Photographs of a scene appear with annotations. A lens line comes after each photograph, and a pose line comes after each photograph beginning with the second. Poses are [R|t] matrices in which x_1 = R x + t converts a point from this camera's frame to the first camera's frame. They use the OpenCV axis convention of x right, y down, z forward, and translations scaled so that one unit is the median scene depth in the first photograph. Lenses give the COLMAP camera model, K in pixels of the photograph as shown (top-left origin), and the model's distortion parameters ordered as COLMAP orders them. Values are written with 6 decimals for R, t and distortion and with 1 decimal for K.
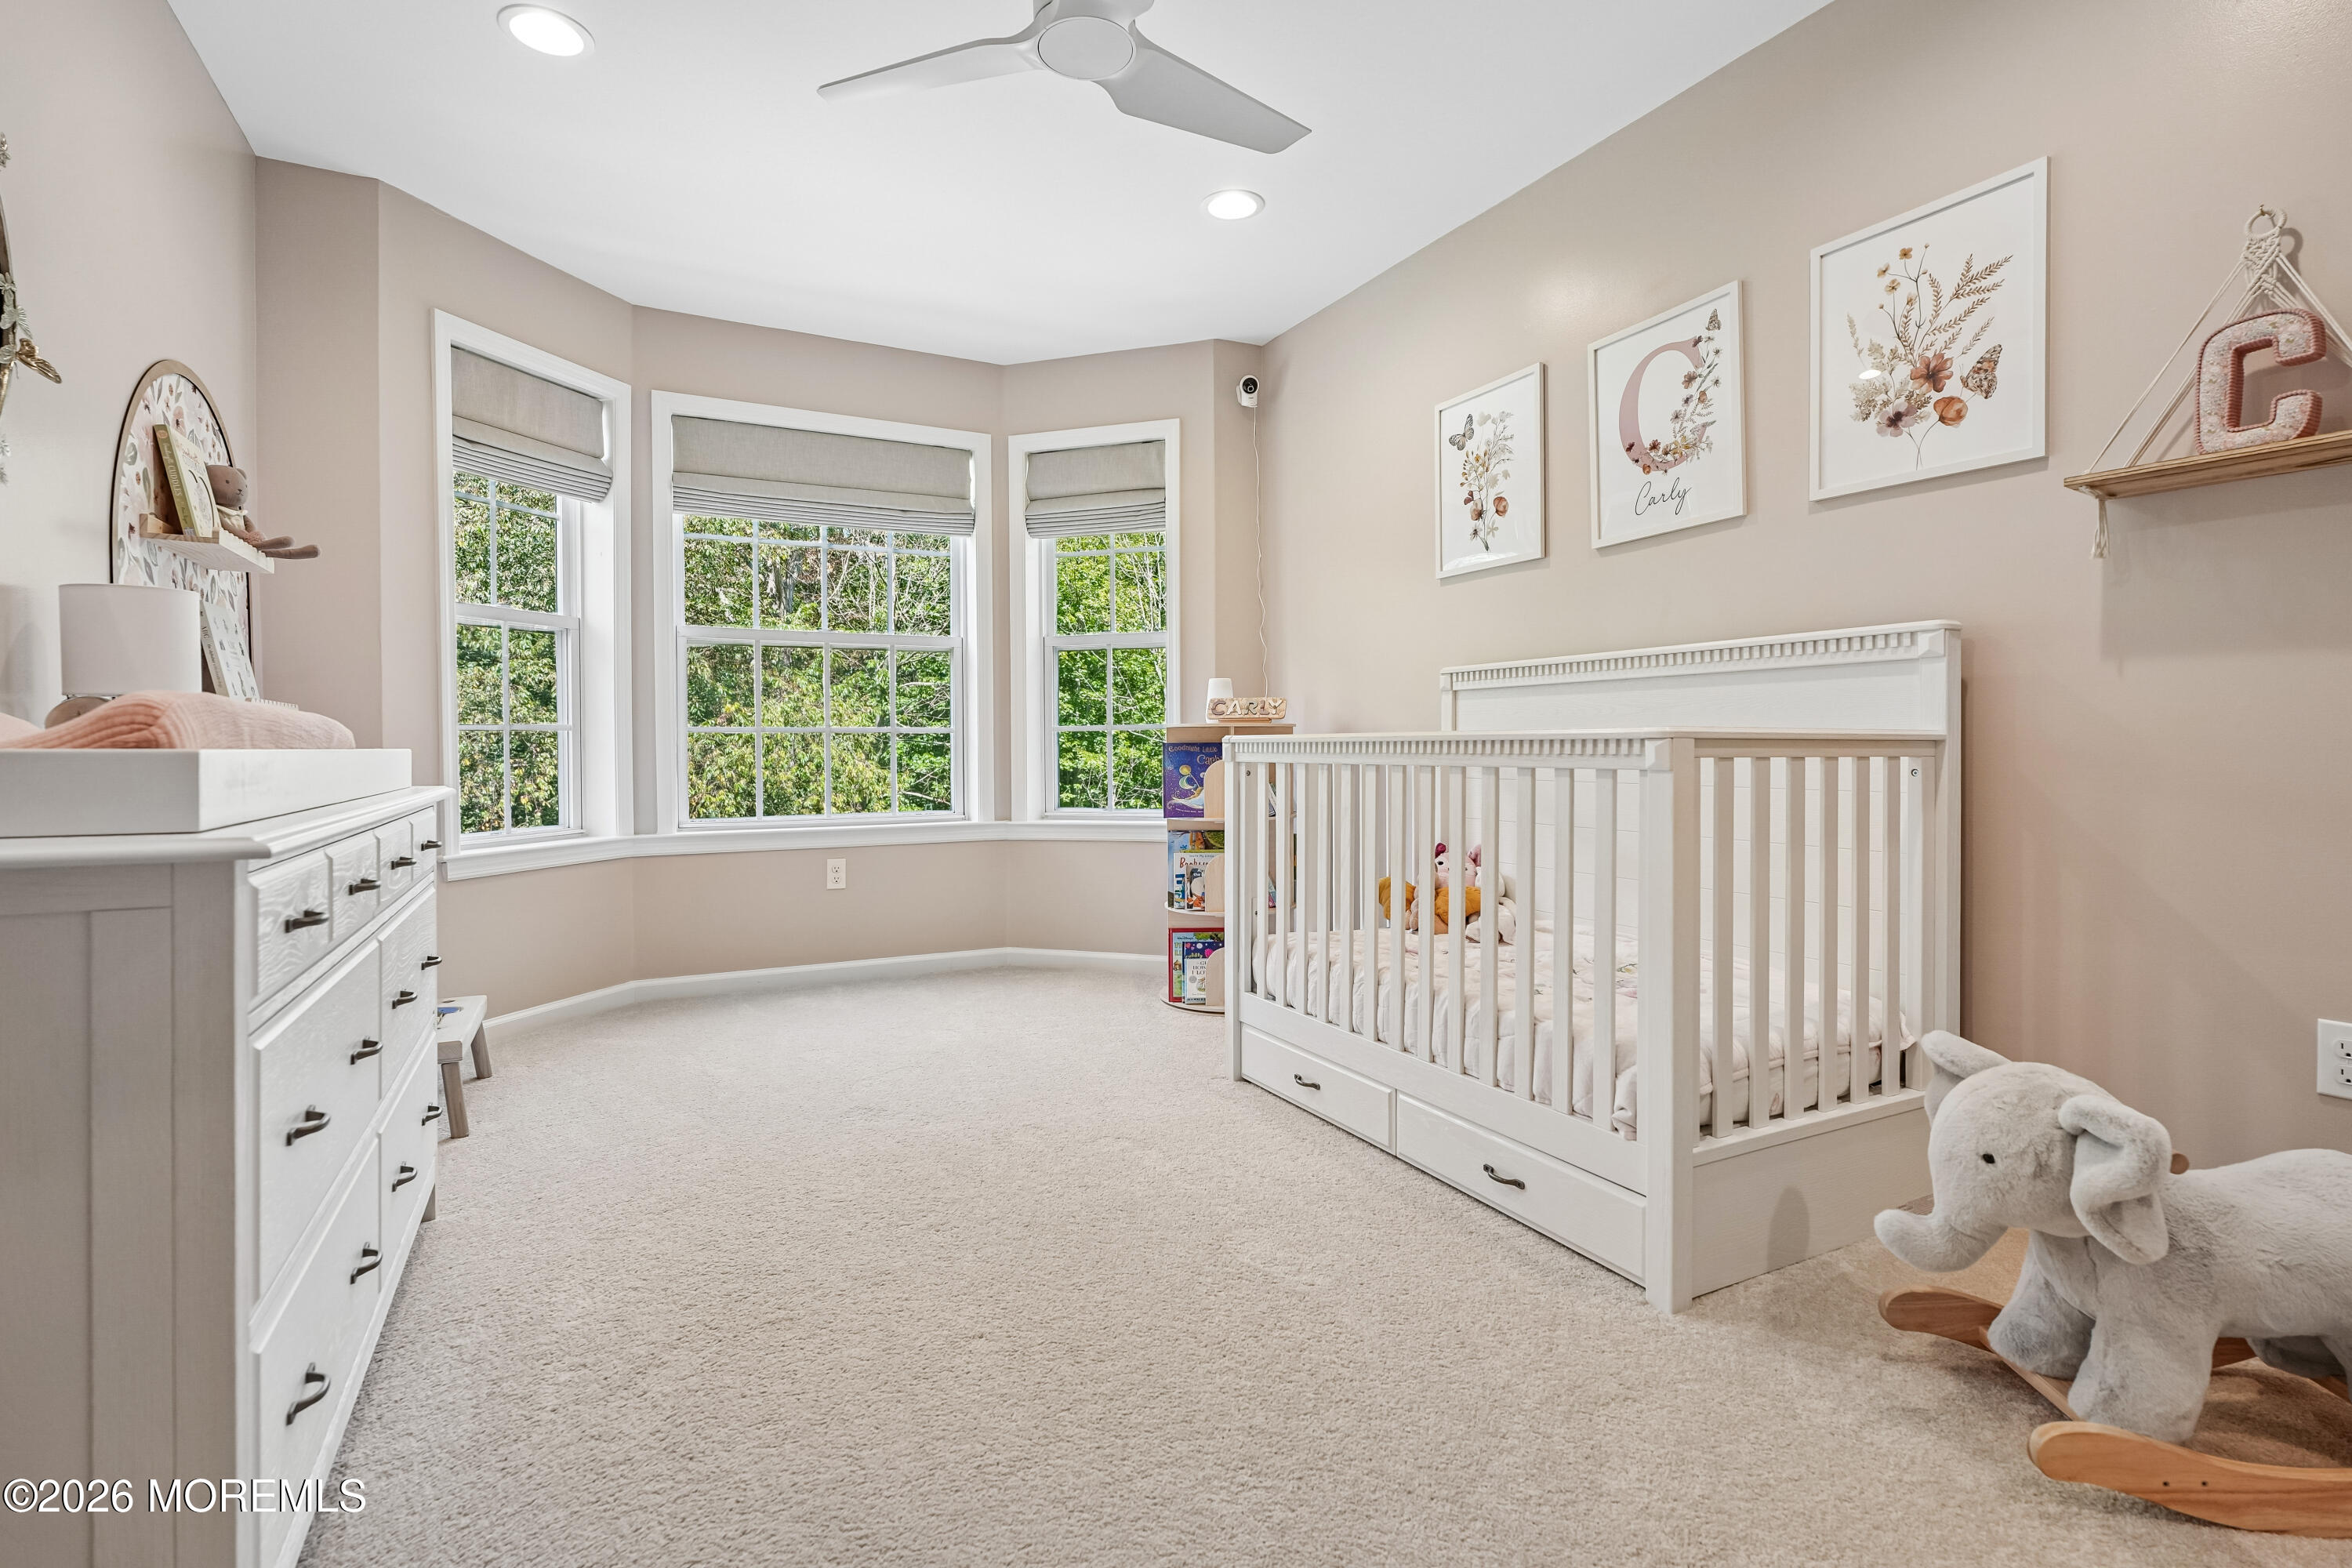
lens RADIAL K [[1084.8, 0, 1175.4], [0, 1084.8, 761.9], [0, 0, 1]] dist [-0.007115, 0.003145]
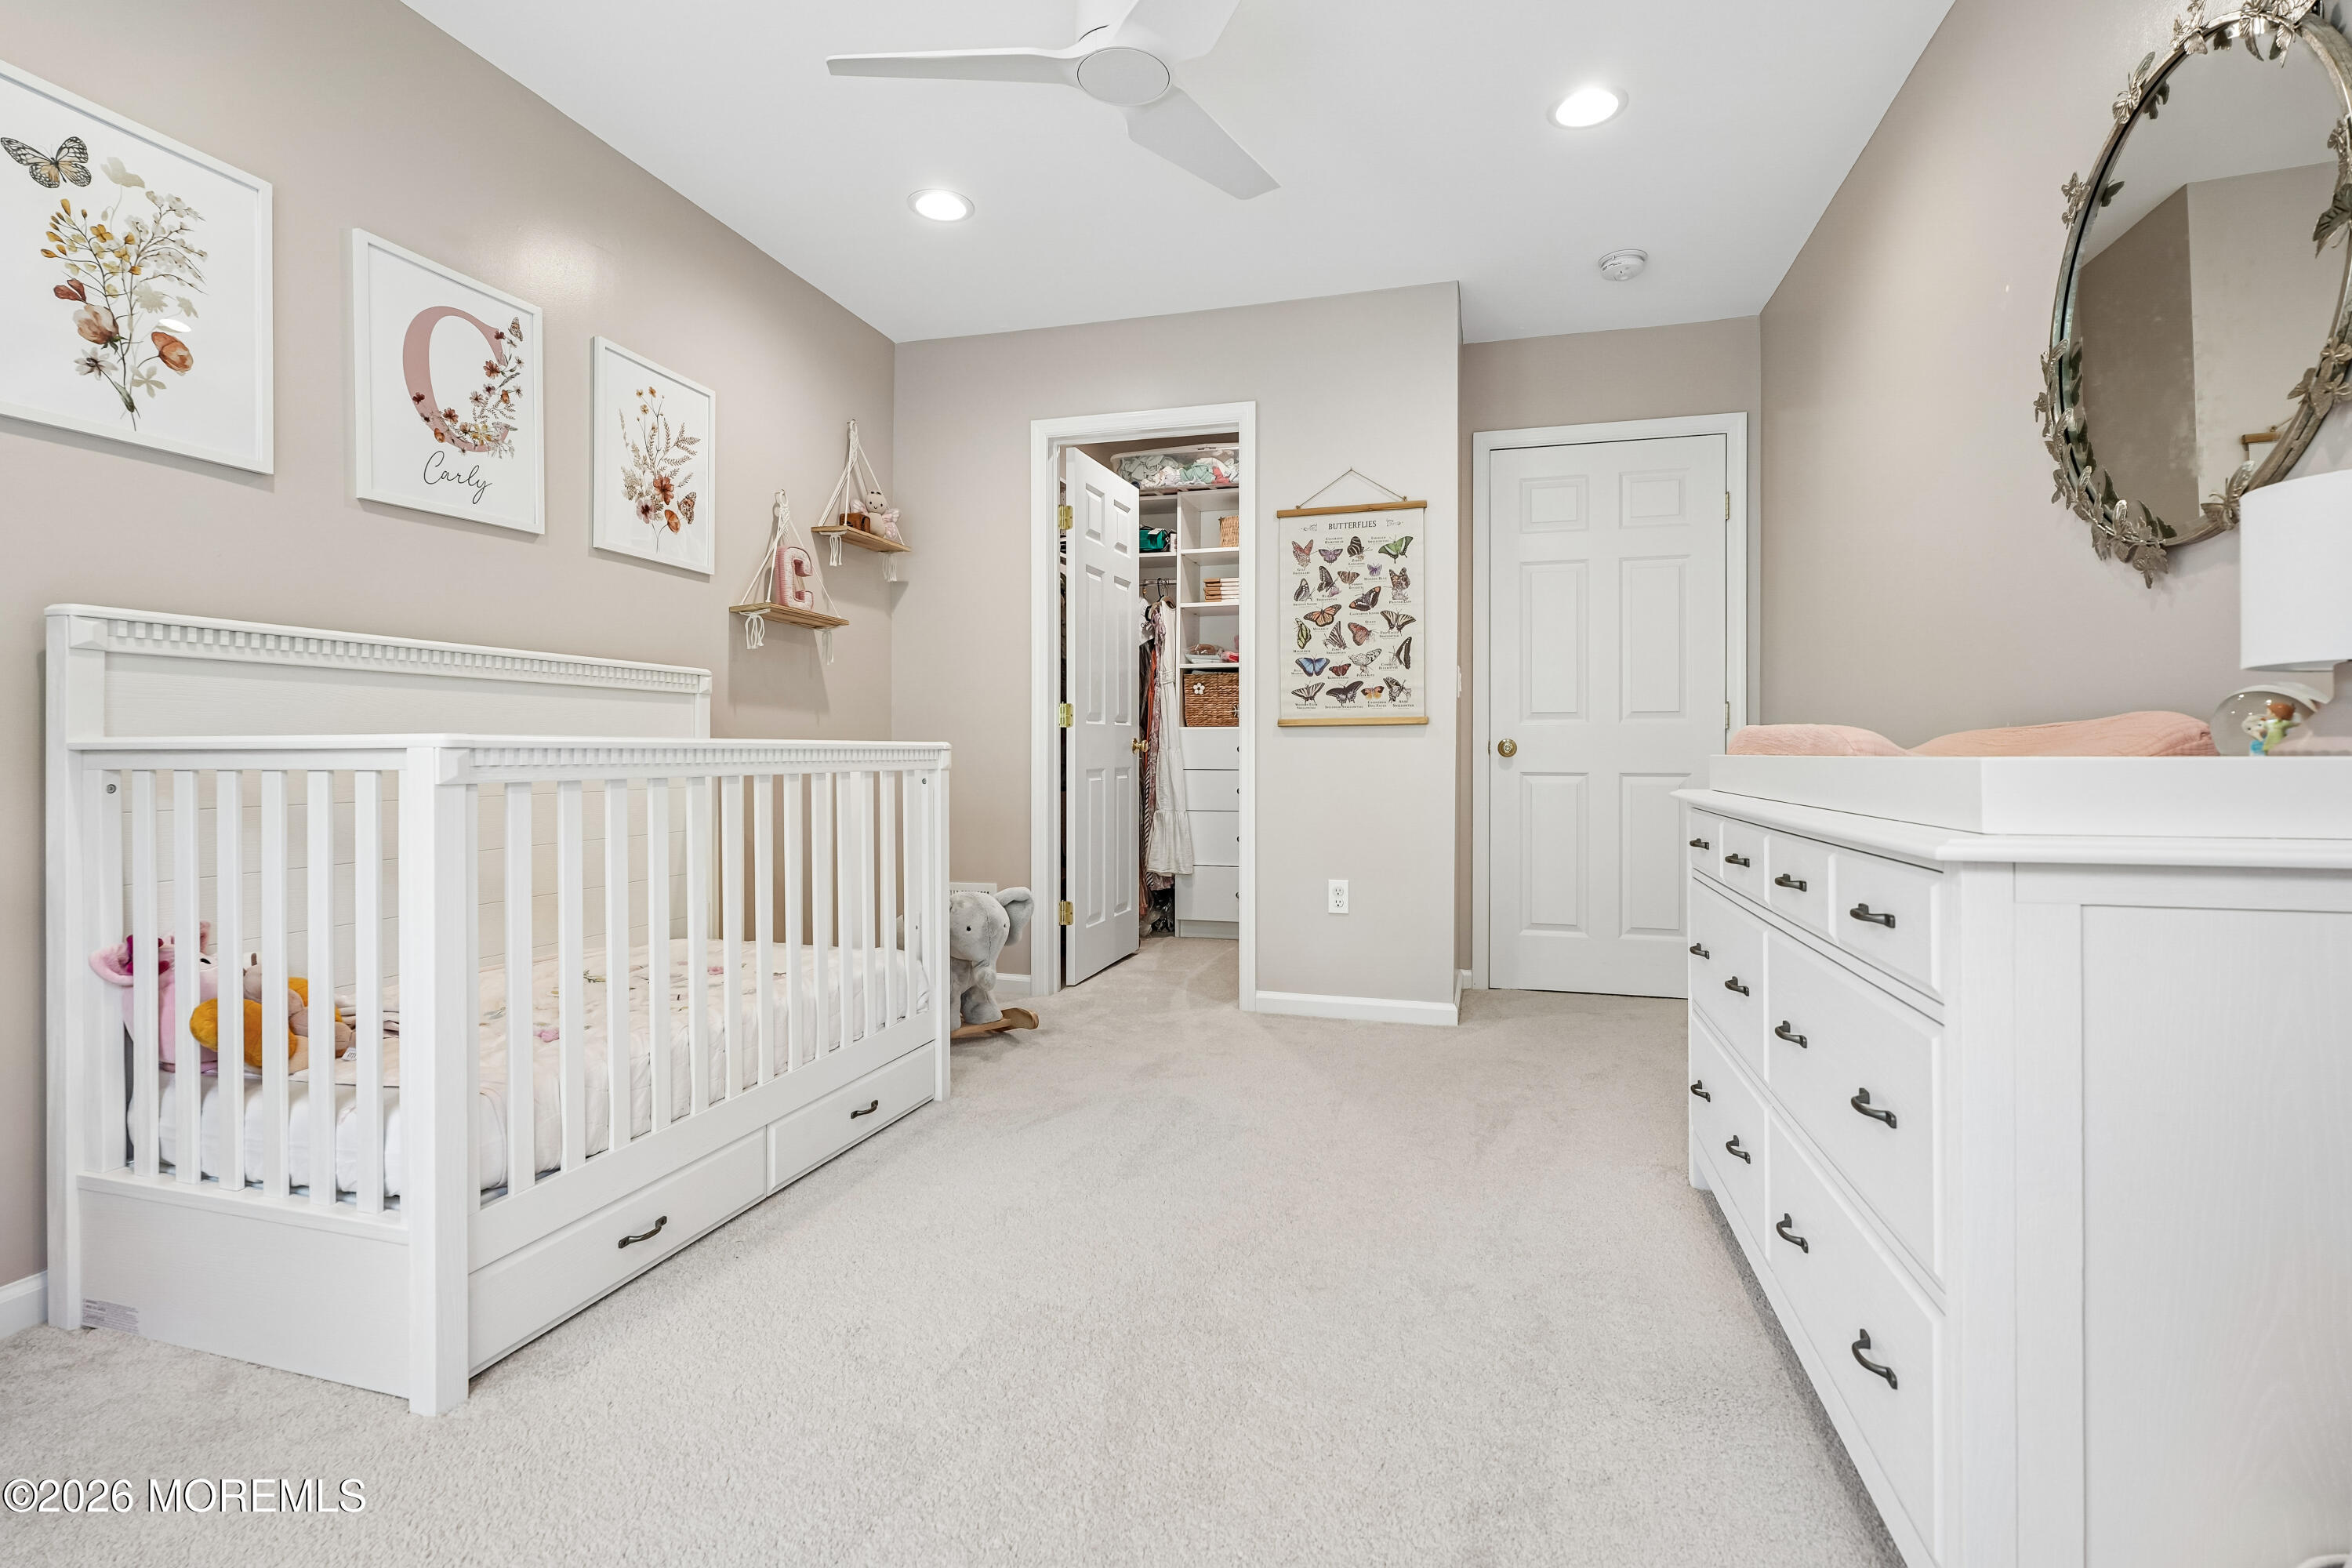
lens RADIAL K [[1084.8, 0, 1176.1], [0, 1084.8, 766.8], [0, 0, 1]] dist [-0.007115, 0.003145]
pose [[-0.718386, -0.006267, 0.695616, -0.684125], [0.012668, 0.999676, 0.022089, -0.019138], [-0.695529, 0.024680, -0.718074, 1.402558]]
